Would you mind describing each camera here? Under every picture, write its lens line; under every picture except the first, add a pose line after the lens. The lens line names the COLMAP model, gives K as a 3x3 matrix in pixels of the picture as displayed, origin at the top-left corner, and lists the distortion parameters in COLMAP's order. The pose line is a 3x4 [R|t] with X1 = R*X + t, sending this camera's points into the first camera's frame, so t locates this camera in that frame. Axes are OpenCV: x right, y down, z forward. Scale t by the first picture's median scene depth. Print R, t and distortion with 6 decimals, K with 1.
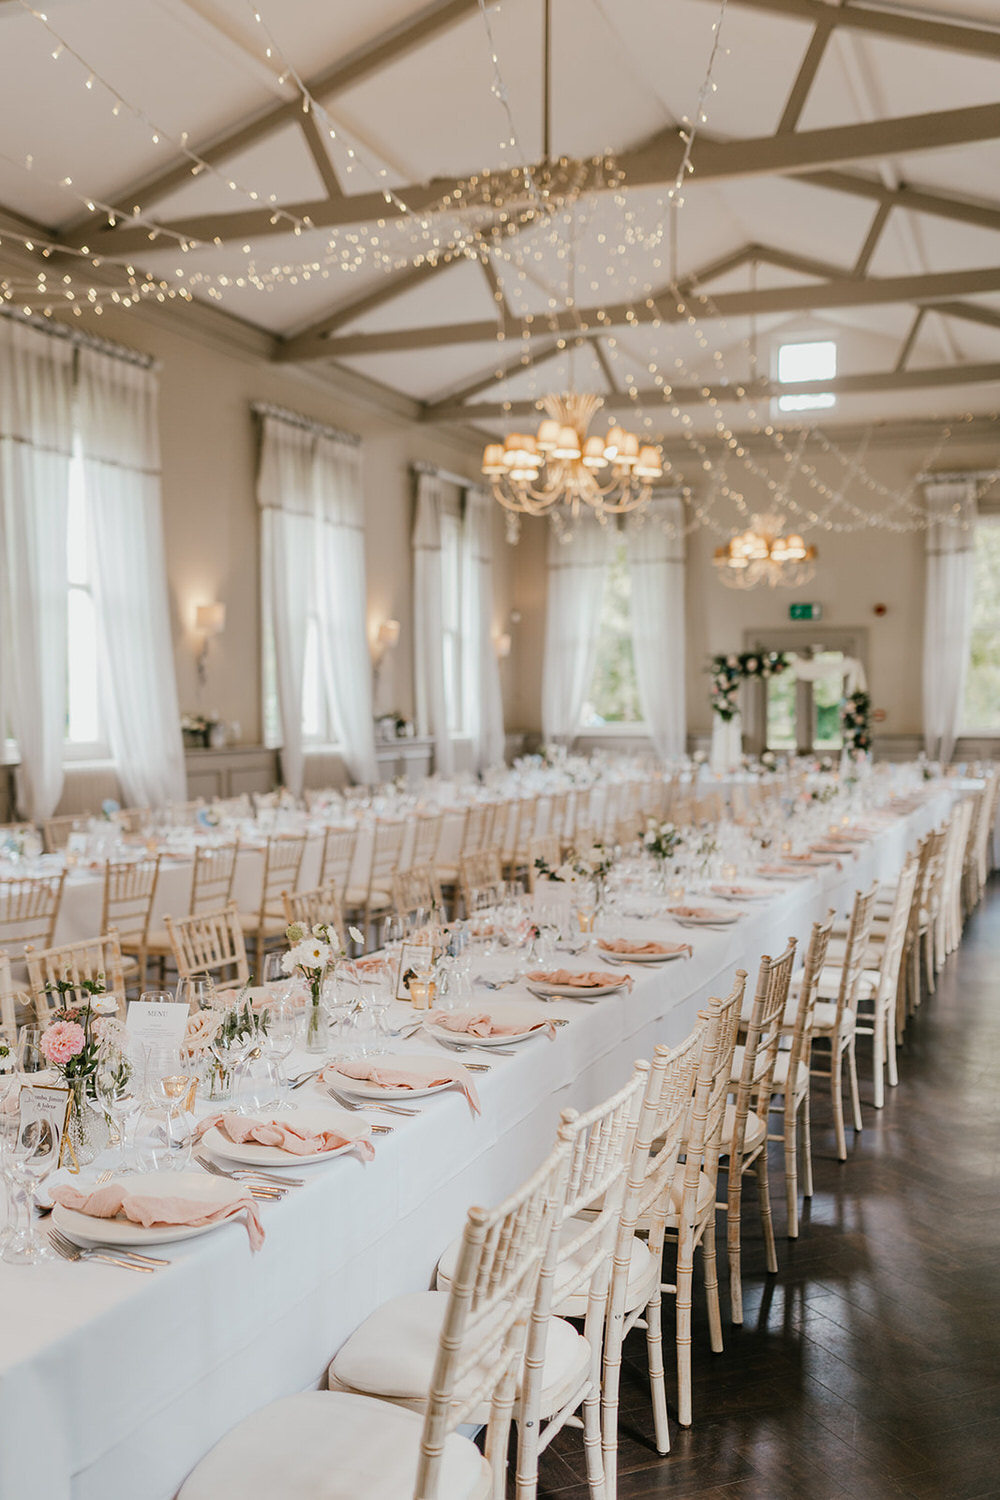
lens RADIAL K [[1569.7, 0, 575.2], [0, 1569.7, 819.7], [0, 0, 1]] dist [0.001285, 0.000161]
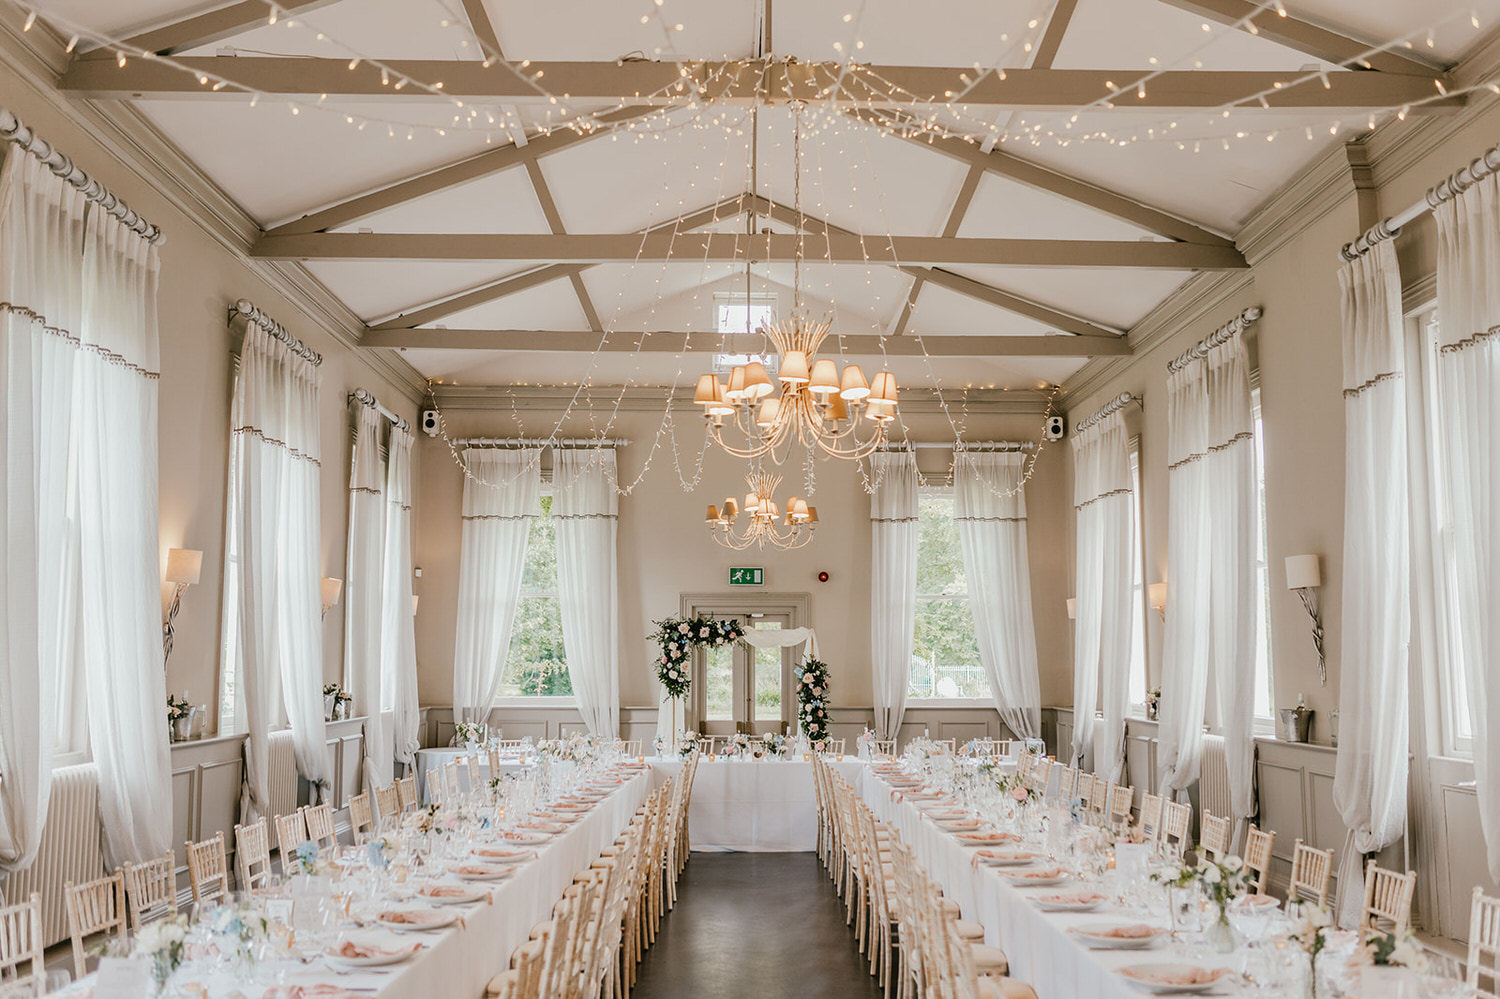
lens RADIAL K [[1509.7, 0, 815.5], [0, 1509.7, 521.4], [0, 0, 1]] dist [-0.011549, -0.017720]
pose [[0.915623, 0.041569, 0.399883, -0.196781], [0.024755, 0.986924, -0.159275, -0.021368], [-0.401275, 0.155735, 0.902621, 0.172975]]
